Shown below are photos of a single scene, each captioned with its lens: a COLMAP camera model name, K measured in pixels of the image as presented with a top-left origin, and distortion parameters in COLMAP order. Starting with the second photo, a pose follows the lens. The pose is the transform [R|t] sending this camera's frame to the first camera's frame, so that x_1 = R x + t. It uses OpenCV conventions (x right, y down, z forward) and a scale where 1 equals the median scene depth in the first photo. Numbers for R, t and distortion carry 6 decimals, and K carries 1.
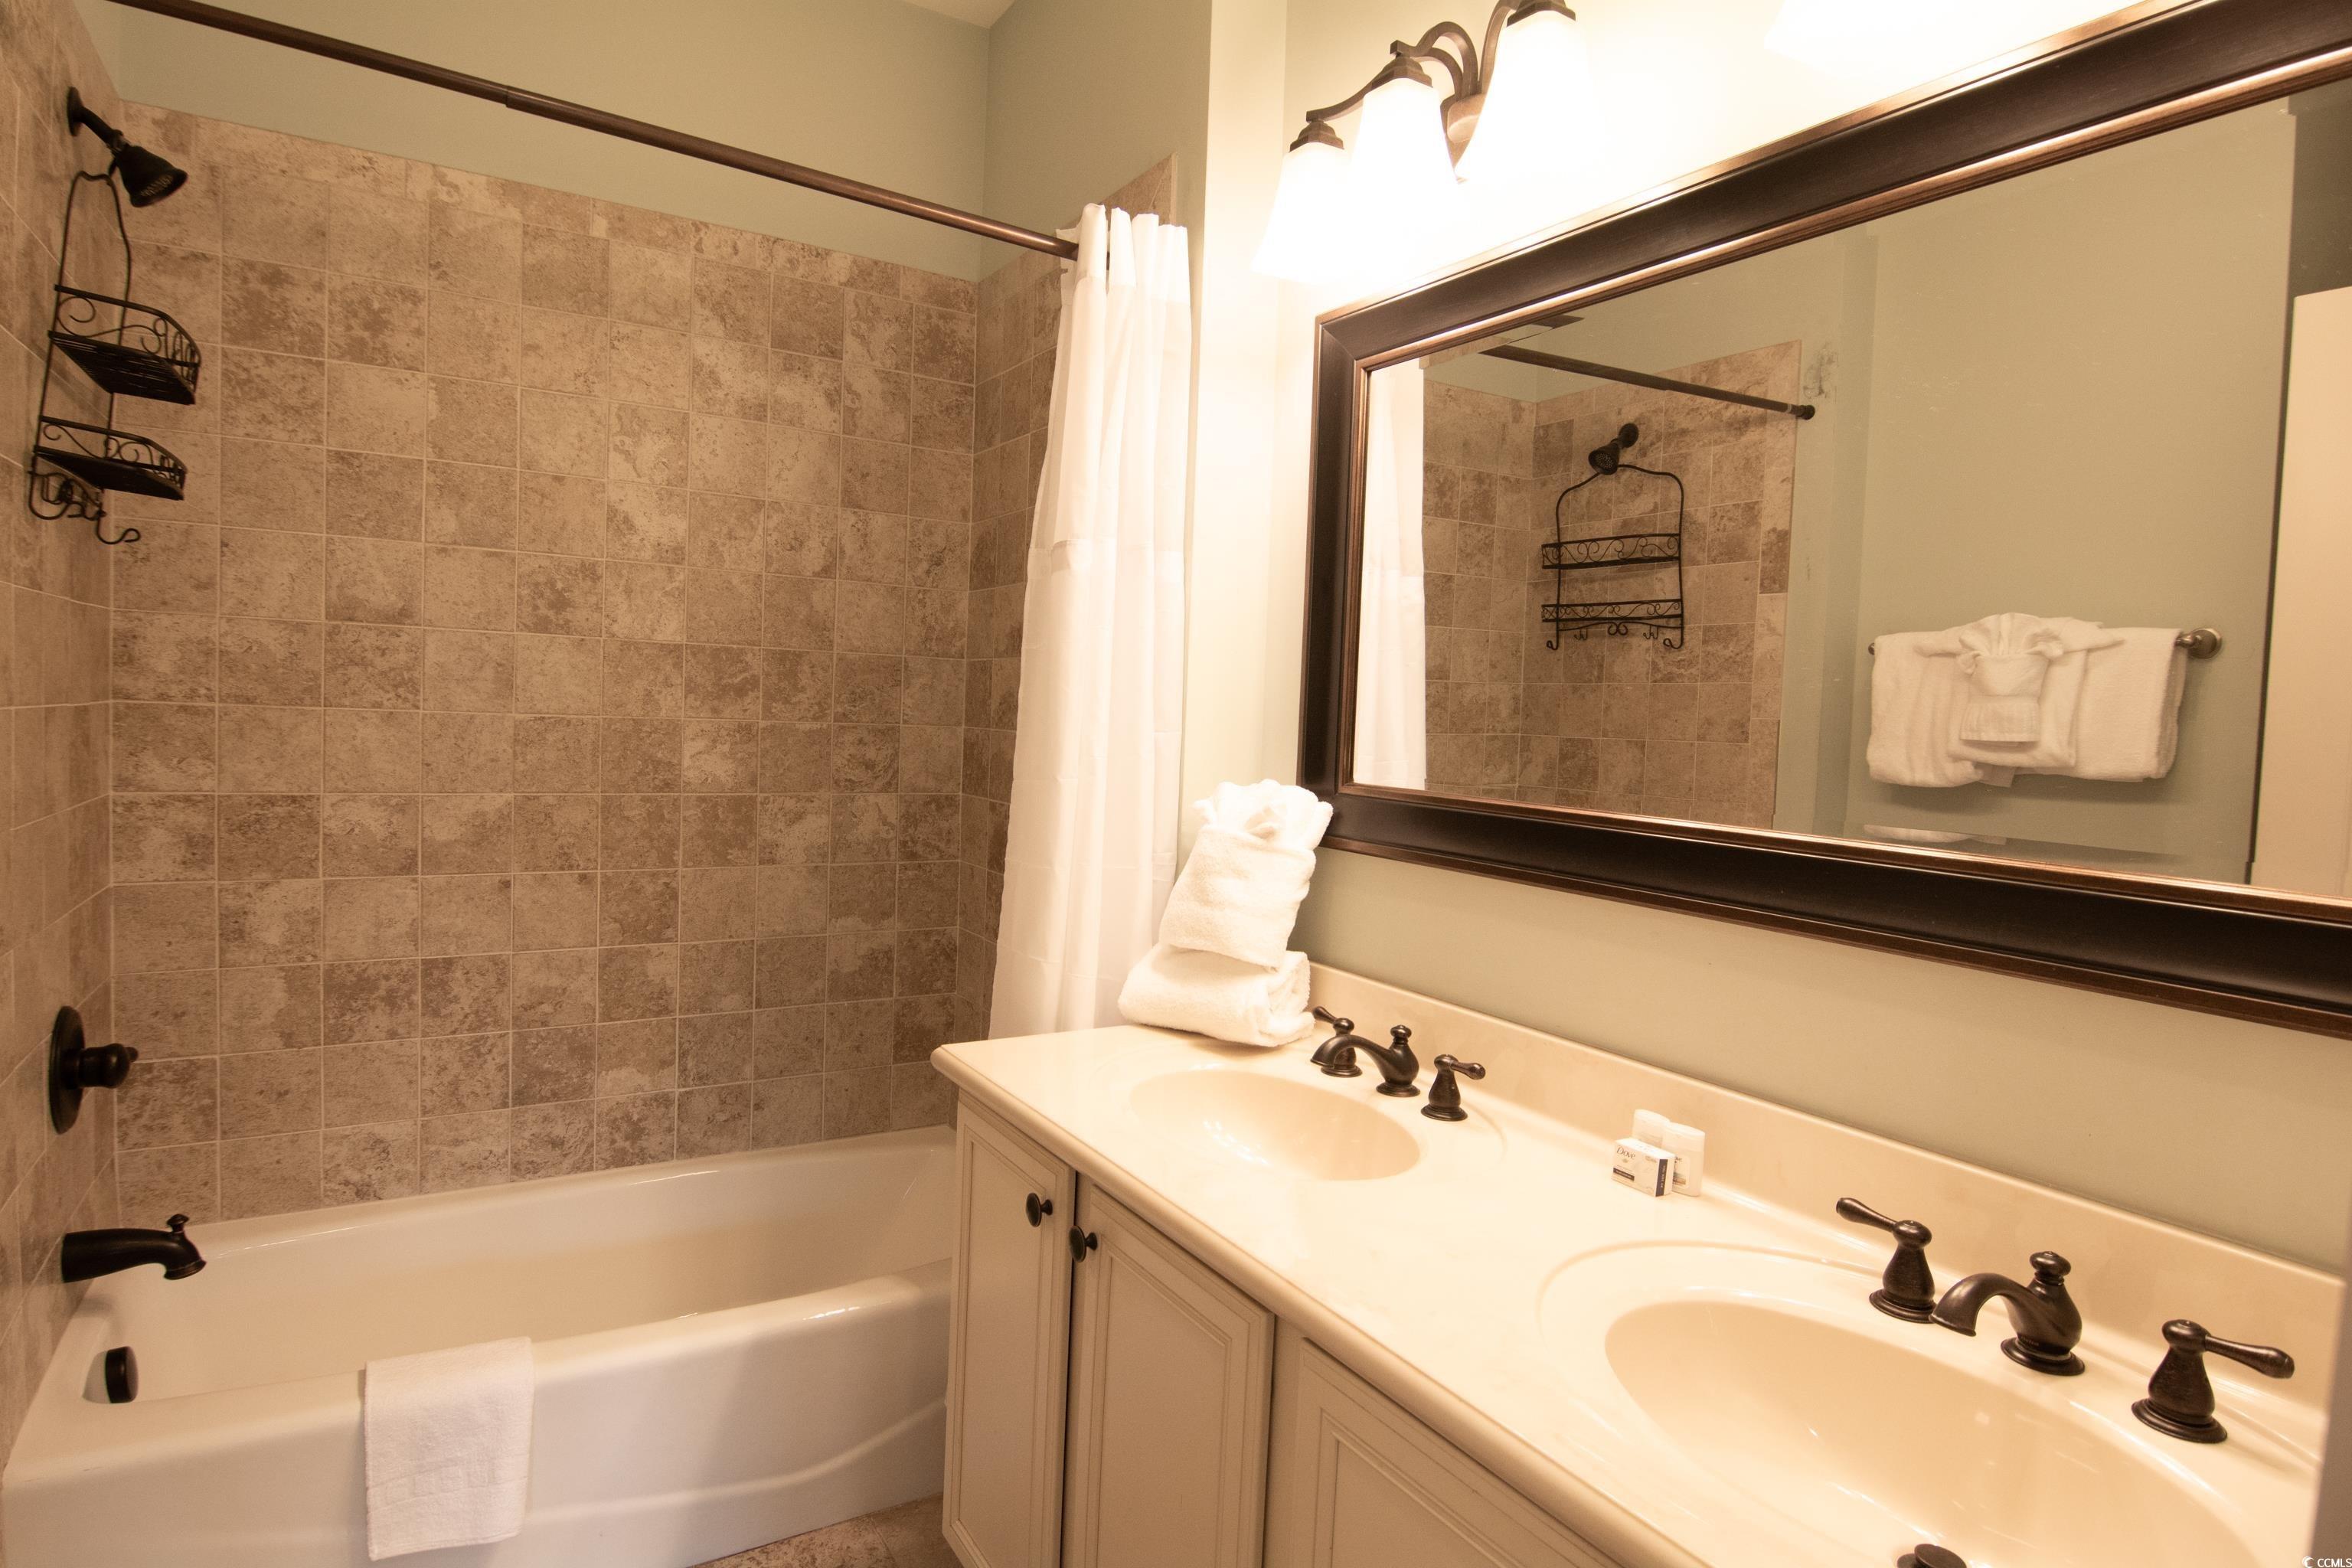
lens RADIAL K [[1249.4, 0, 1166.7], [0, 1249.4, 774.1], [0, 0, 1]] dist [-0.011857, -0.006689]
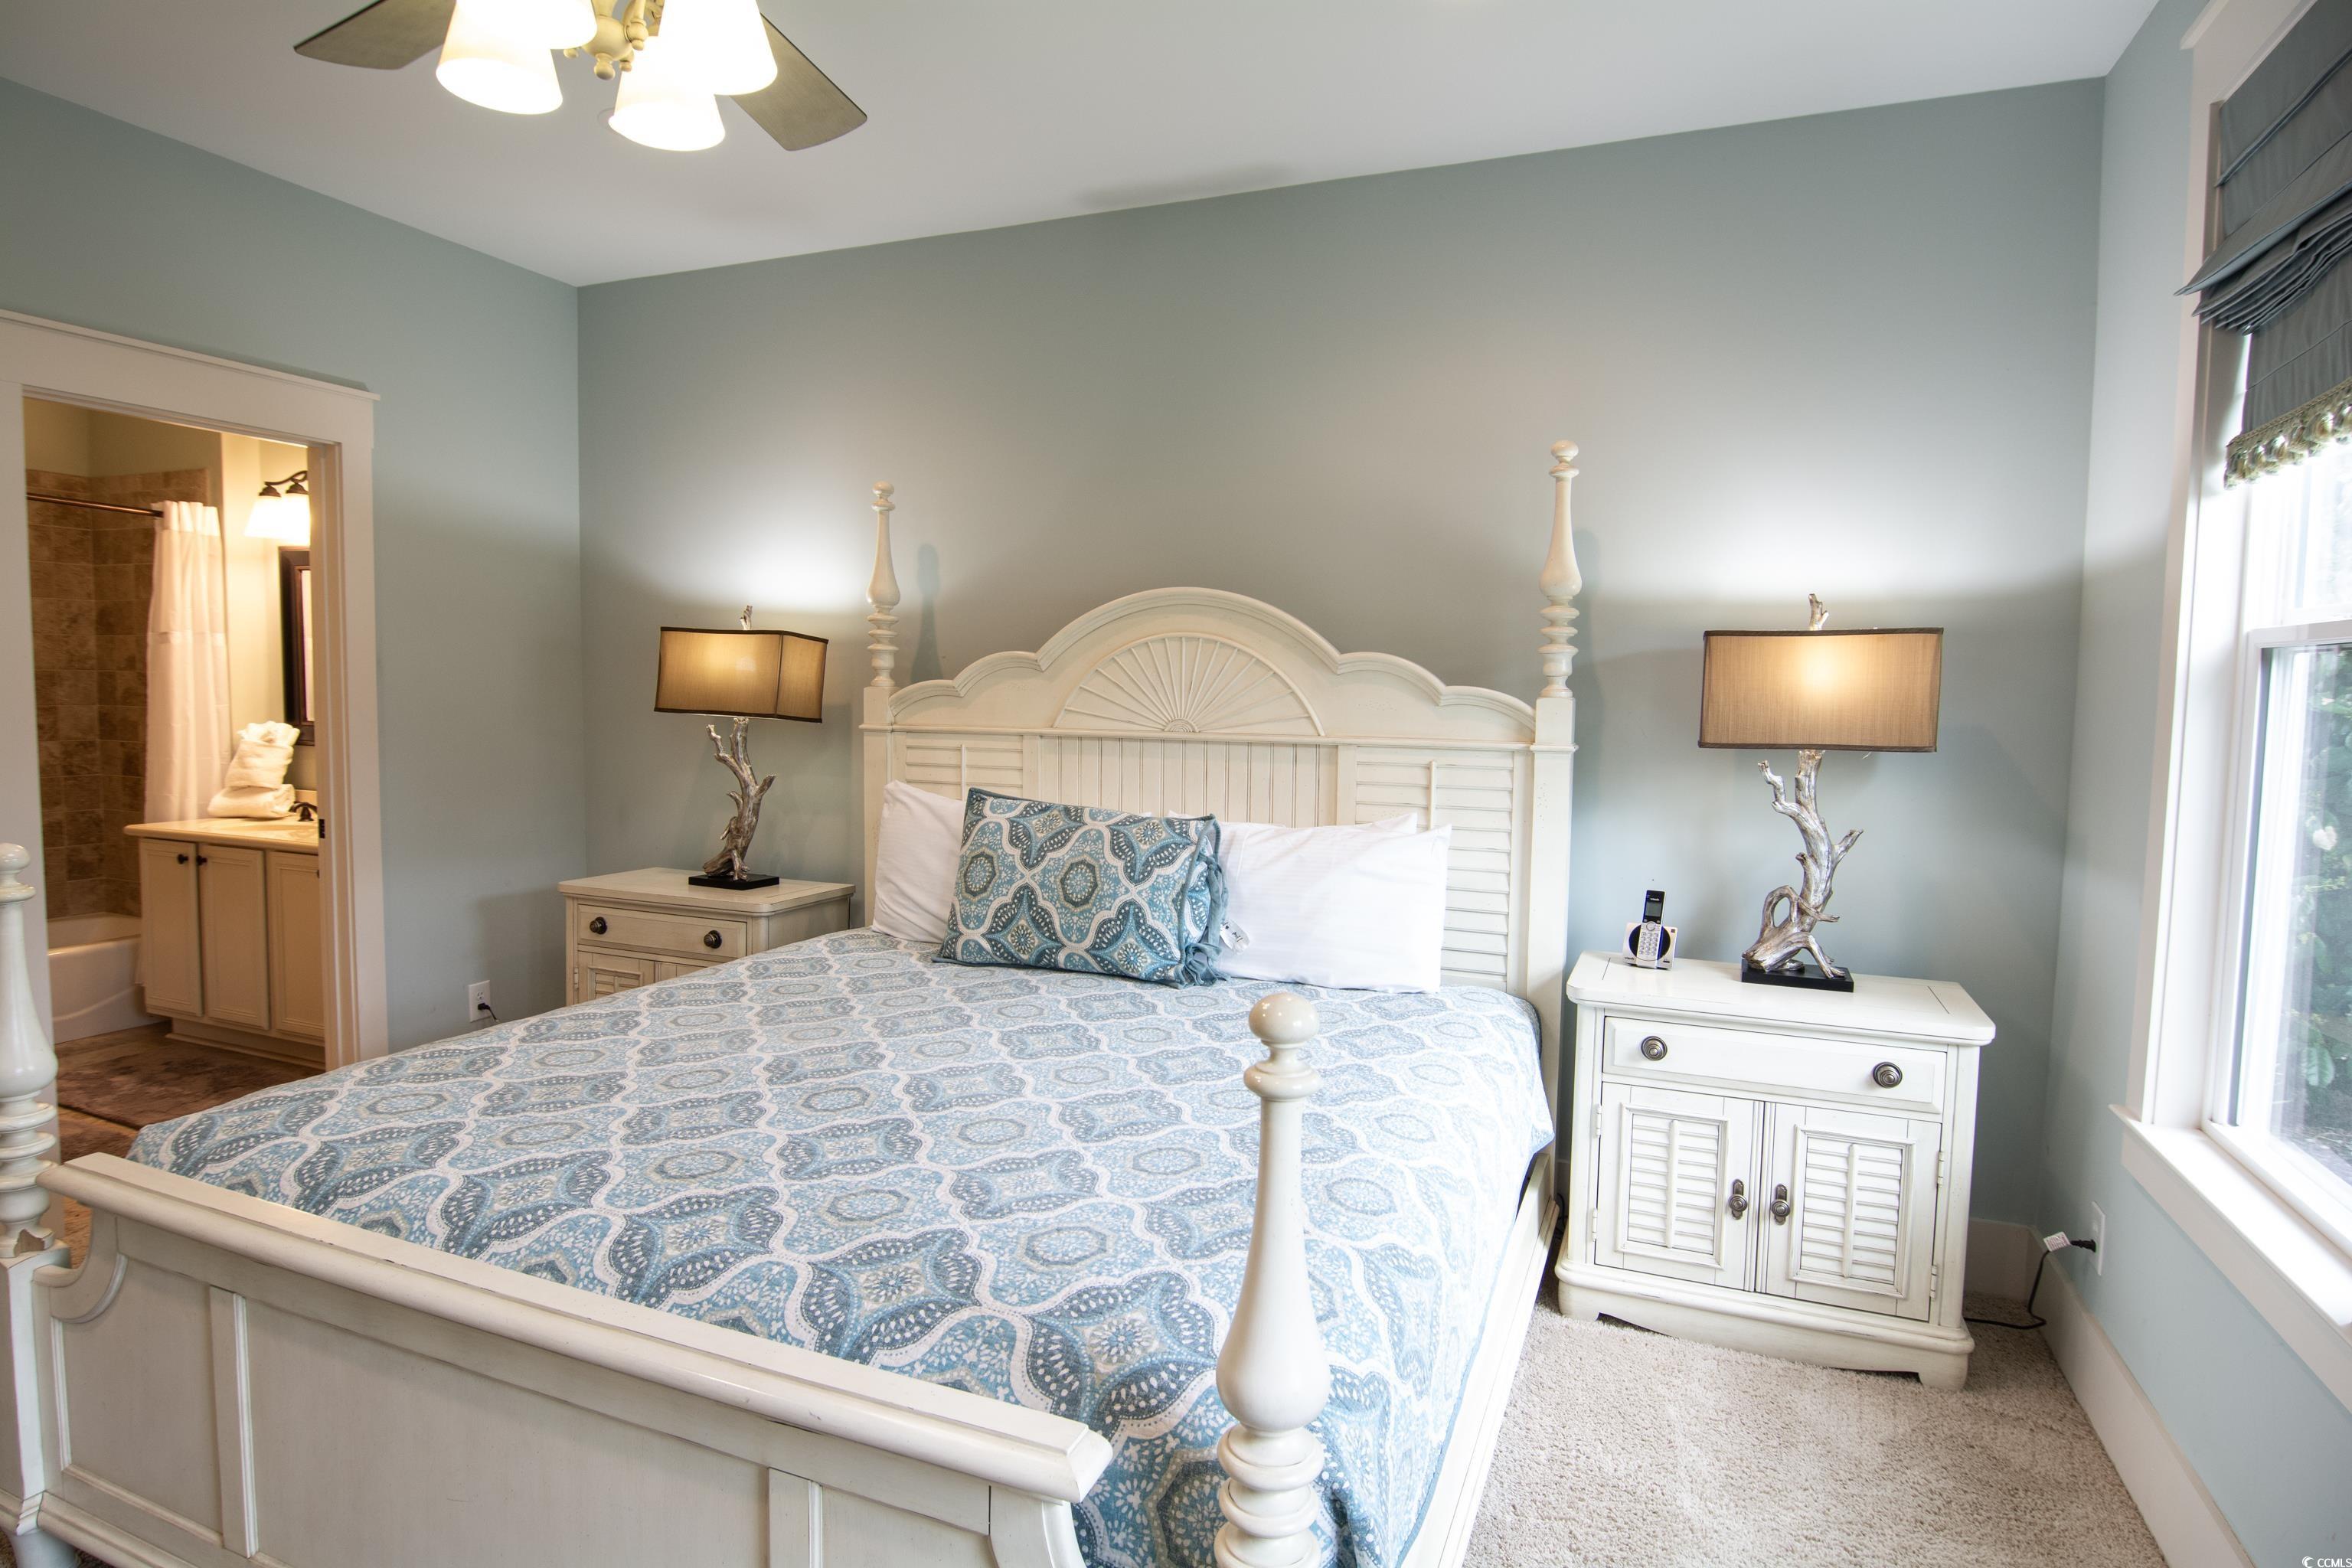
lens RADIAL K [[1249.4, 0, 1166.7], [0, 1249.4, 774.1], [0, 0, 1]] dist [-0.011857, -0.006689]
pose [[0.802794, -0.068039, 0.592362, 0.041906], [0.046279, 0.997581, 0.051863, 0.066506], [-0.594458, -0.014221, 0.804001, -2.205863]]
